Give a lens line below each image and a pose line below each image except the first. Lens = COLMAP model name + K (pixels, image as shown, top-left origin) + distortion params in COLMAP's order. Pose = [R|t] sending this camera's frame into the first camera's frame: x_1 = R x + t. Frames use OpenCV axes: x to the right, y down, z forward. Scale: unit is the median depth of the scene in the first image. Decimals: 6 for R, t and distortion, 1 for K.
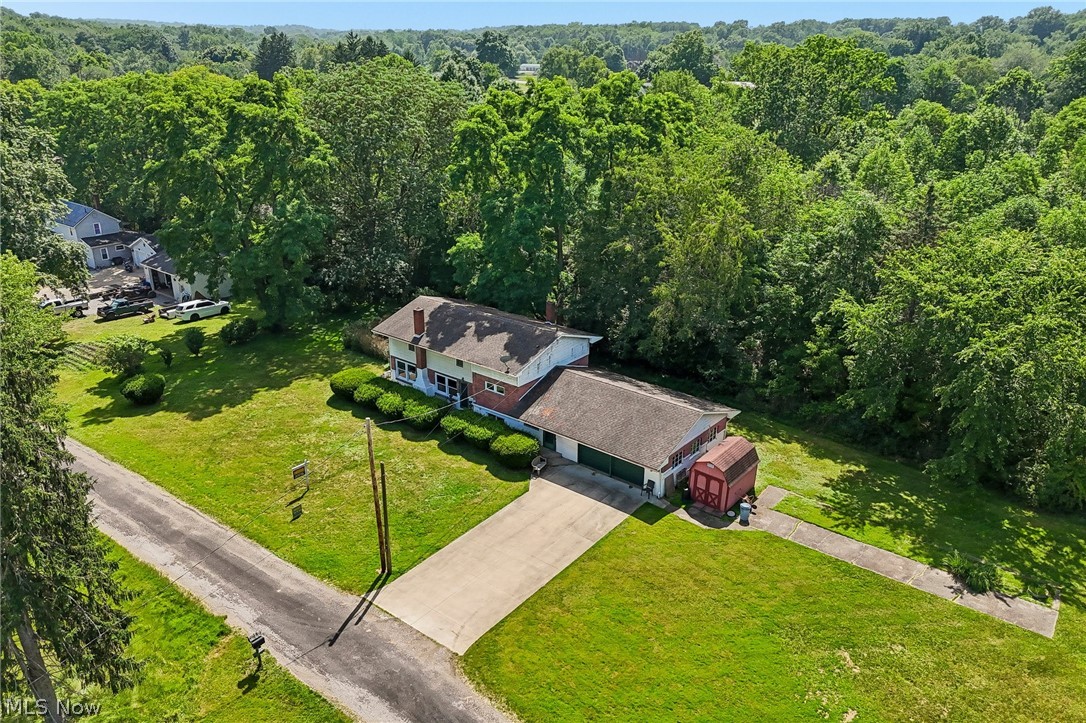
lens RADIAL K [[823.5, 0, 533.3], [0, 823.5, 353.0], [0, 0, 1]] dist [0.062991, -0.052834]
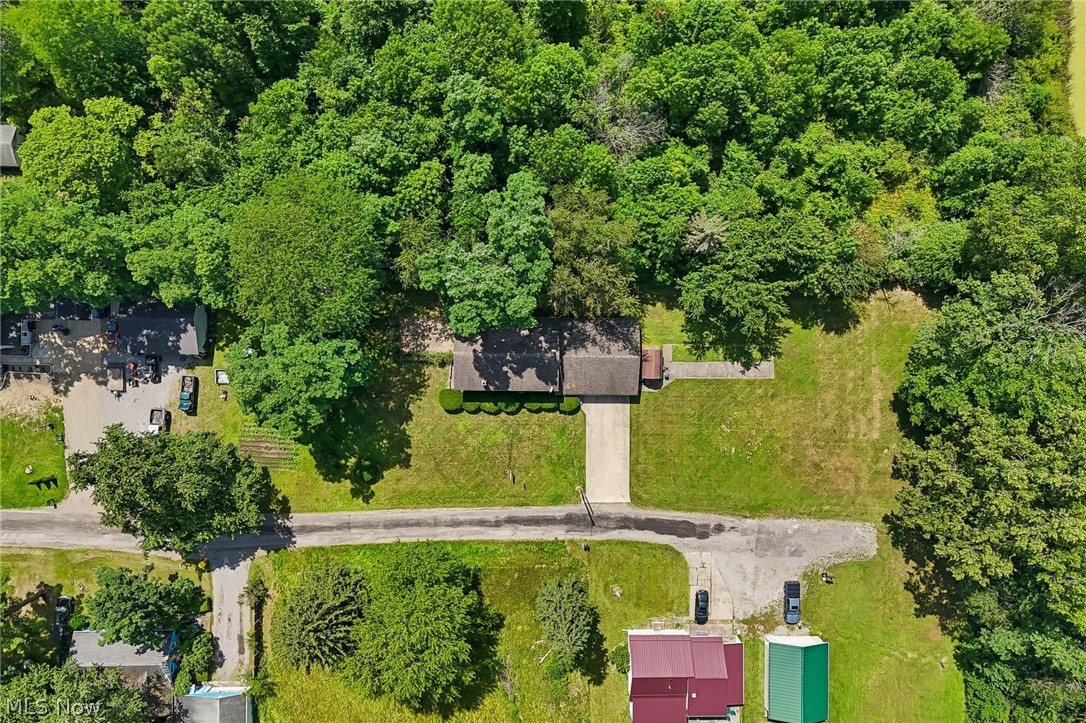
lens RADIAL K [[823.5, 0, 536.2], [0, 823.5, 359.3], [0, 0, 1]] dist [0.062991, -0.052834]
pose [[0.775803, -0.630300, -0.029185, 0.047861], [0.215564, 0.221288, 0.951086, -1.911837], [-0.593011, -0.744146, 0.307546, 0.430266]]
